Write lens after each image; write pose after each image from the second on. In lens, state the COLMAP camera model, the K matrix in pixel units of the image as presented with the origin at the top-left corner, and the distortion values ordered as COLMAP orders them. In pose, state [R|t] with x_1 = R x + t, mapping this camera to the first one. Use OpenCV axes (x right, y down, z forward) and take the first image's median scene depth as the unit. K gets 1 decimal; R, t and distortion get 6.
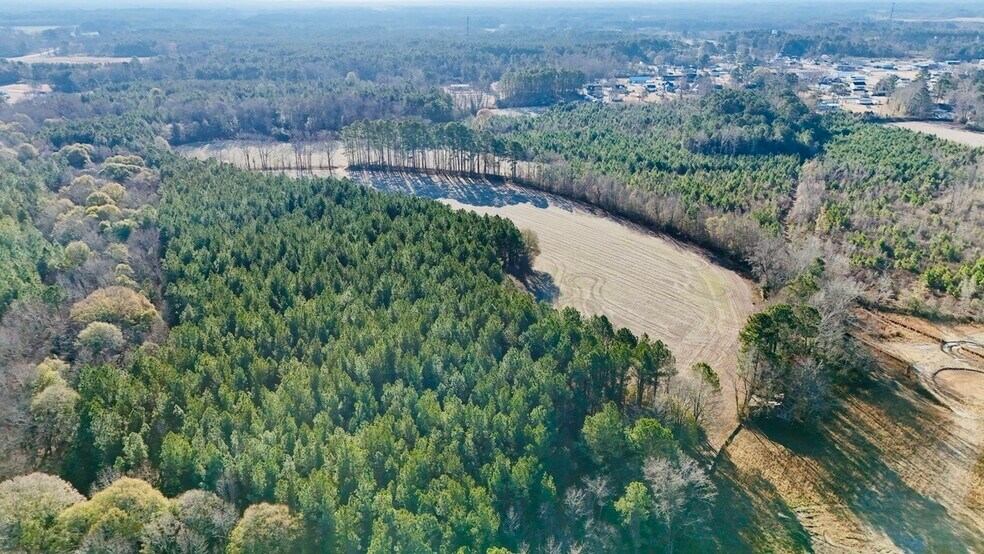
lens RADIAL K [[713.6, 0, 492.0], [0, 713.6, 277.0], [0, 0, 1]] dist [0.077827, -0.069295]
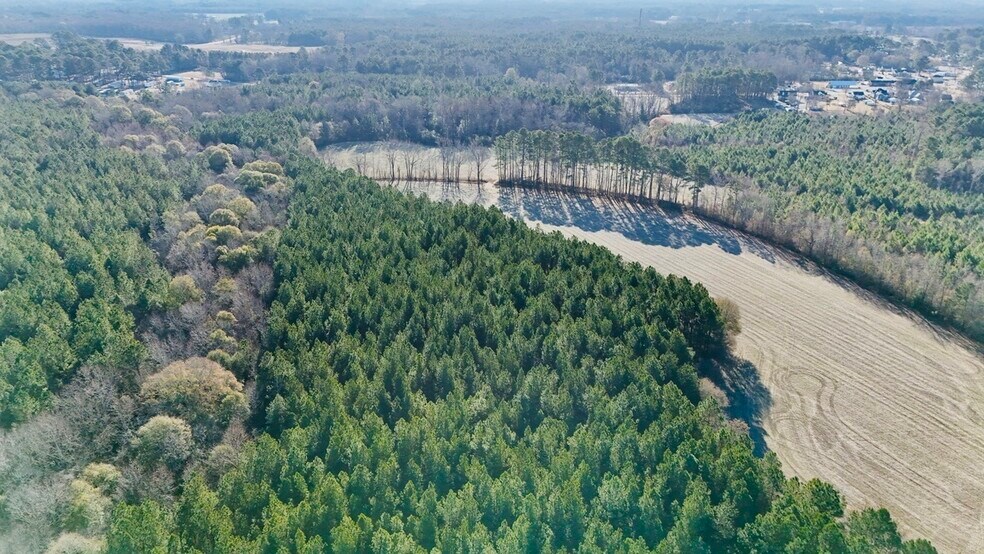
lens RADIAL K [[713.6, 0, 492.0], [0, 713.6, 277.0], [0, 0, 1]] dist [0.077827, -0.069295]
pose [[0.977488, 0.085059, -0.193086, -0.025042], [-0.082709, 0.996369, 0.020213, -0.046912], [0.194105, -0.003788, 0.980974, 0.117027]]
